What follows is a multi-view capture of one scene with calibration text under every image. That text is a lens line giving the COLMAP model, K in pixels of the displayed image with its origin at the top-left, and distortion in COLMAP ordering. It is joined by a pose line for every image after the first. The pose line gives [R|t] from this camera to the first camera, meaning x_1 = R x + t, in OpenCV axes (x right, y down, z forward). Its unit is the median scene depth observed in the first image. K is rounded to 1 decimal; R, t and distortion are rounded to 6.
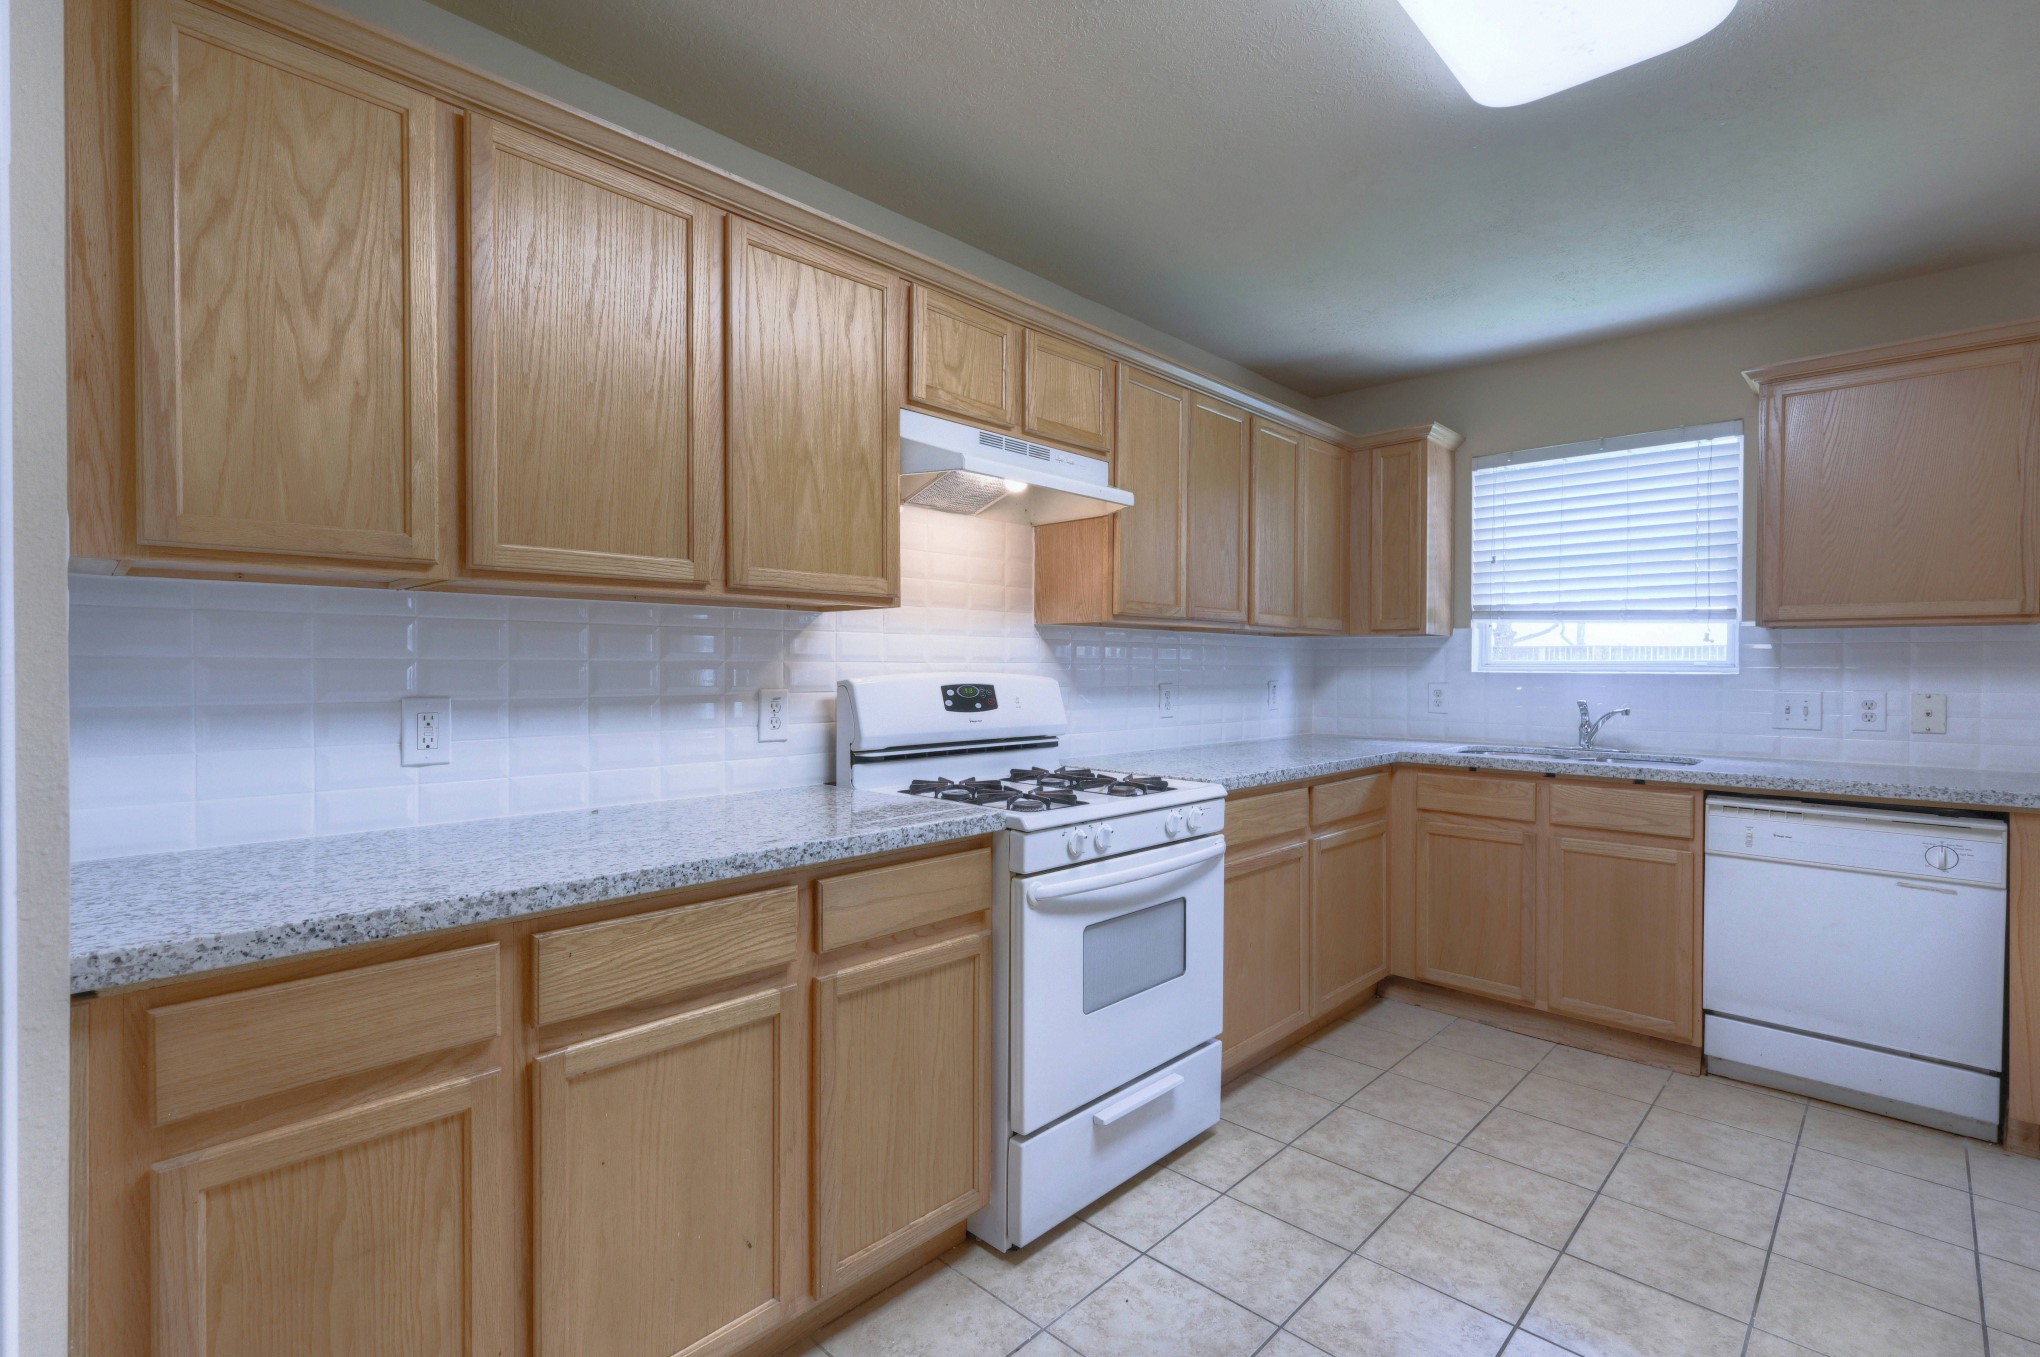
lens RADIAL K [[929.5, 0, 1021.1], [0, 929.5, 675.4], [0, 0, 1]] dist [-0.000508, -0.000003]
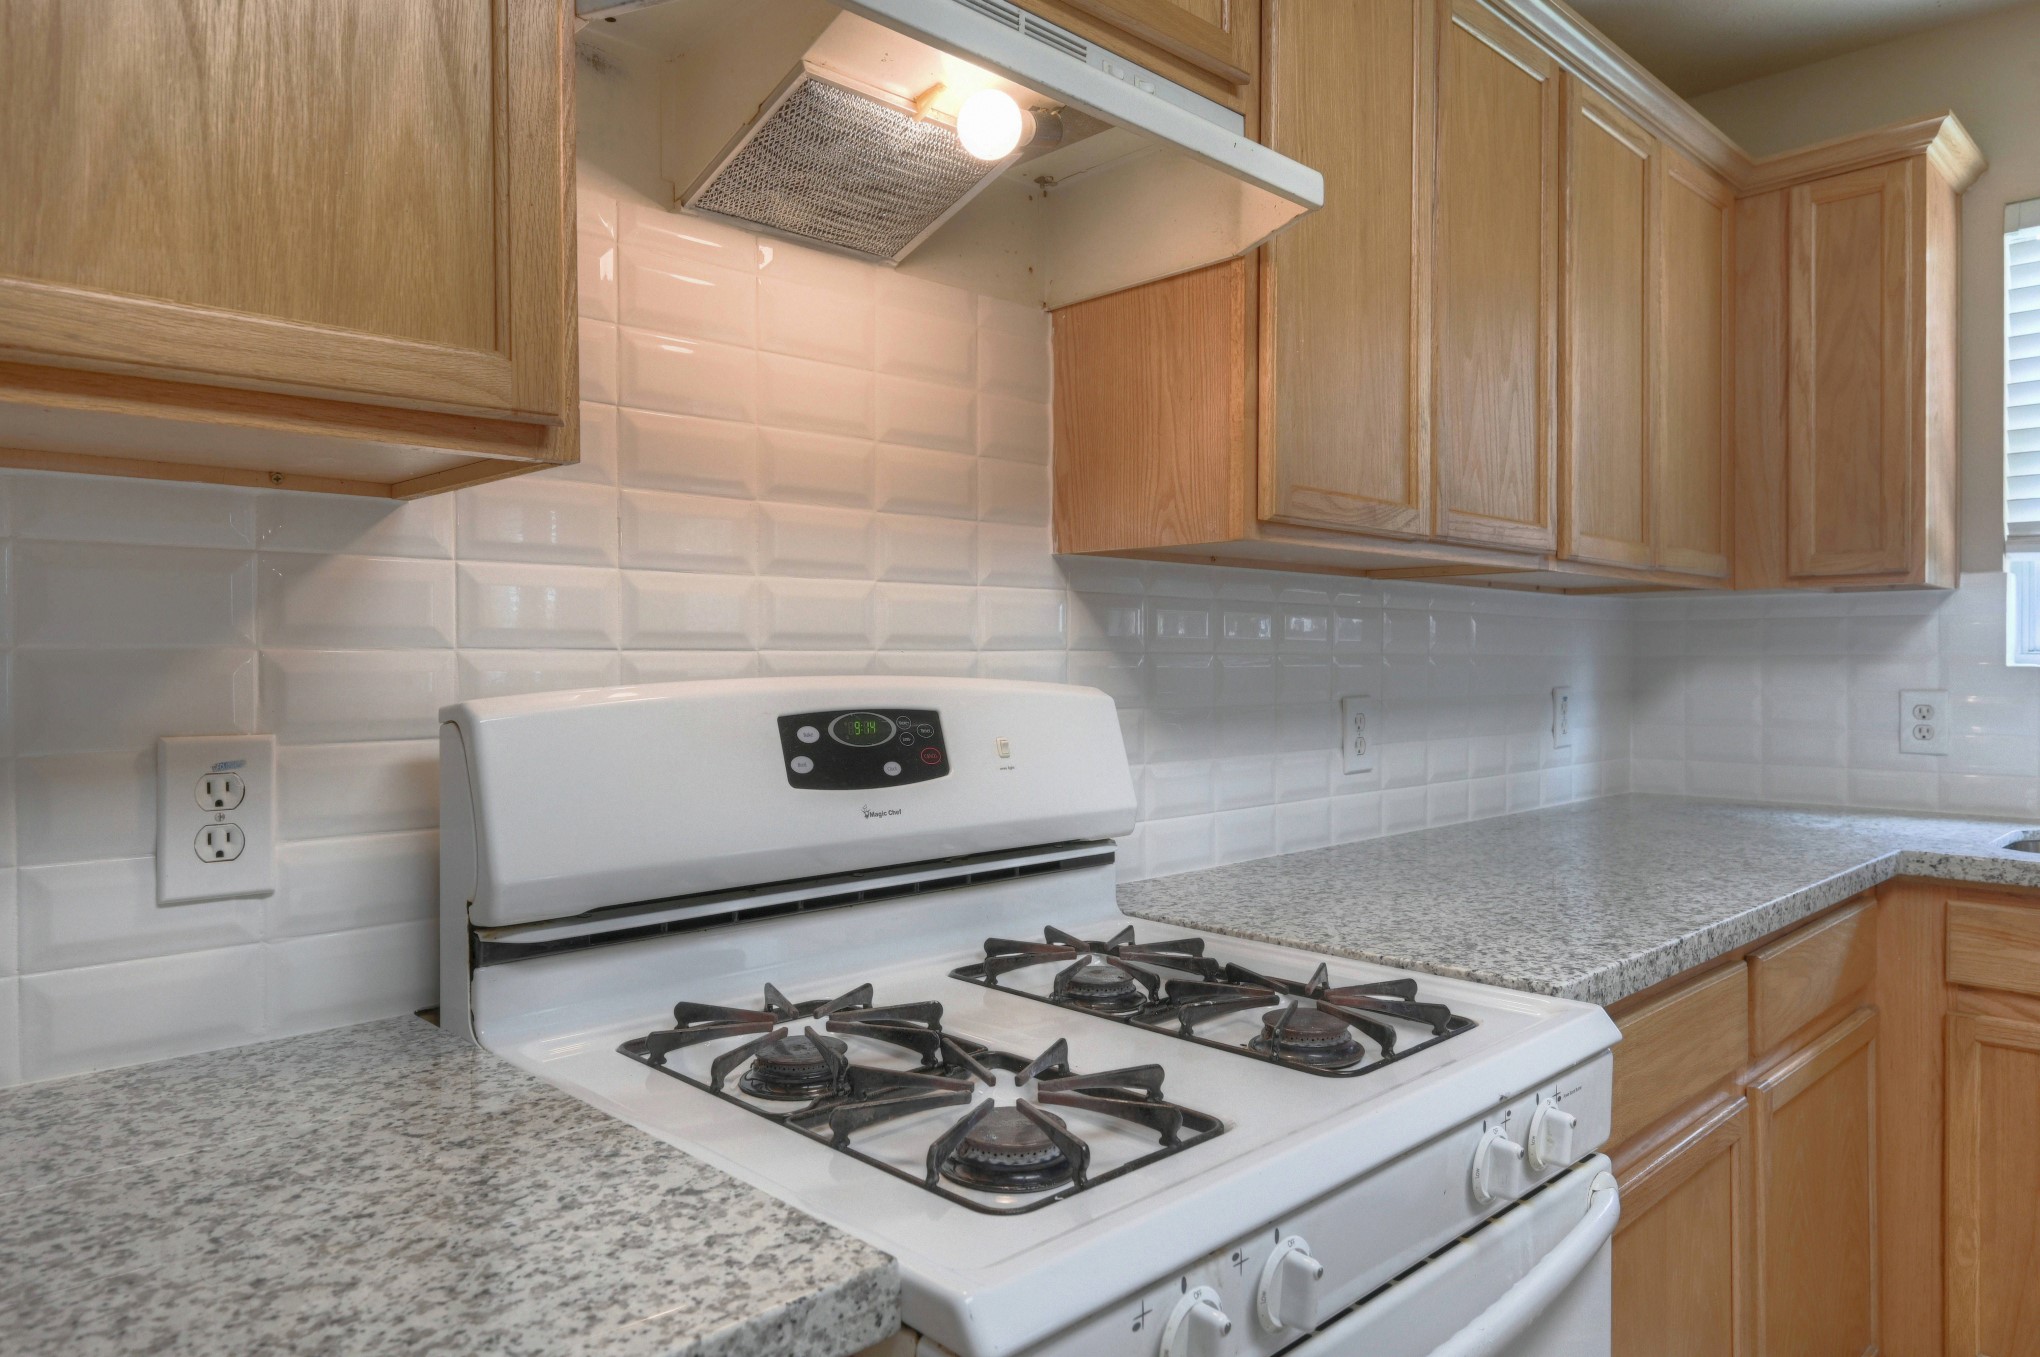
lens RADIAL K [[1299.9, 0, 1017.3], [0, 1299.9, 679.8], [0, 0, 1]] dist [0.005418, 0.000326]
pose [[0.999371, -0.005356, -0.035059, 0.018545], [0.005522, 0.999974, 0.004647, -0.003745], [0.035033, -0.004838, 0.999374, 0.448562]]
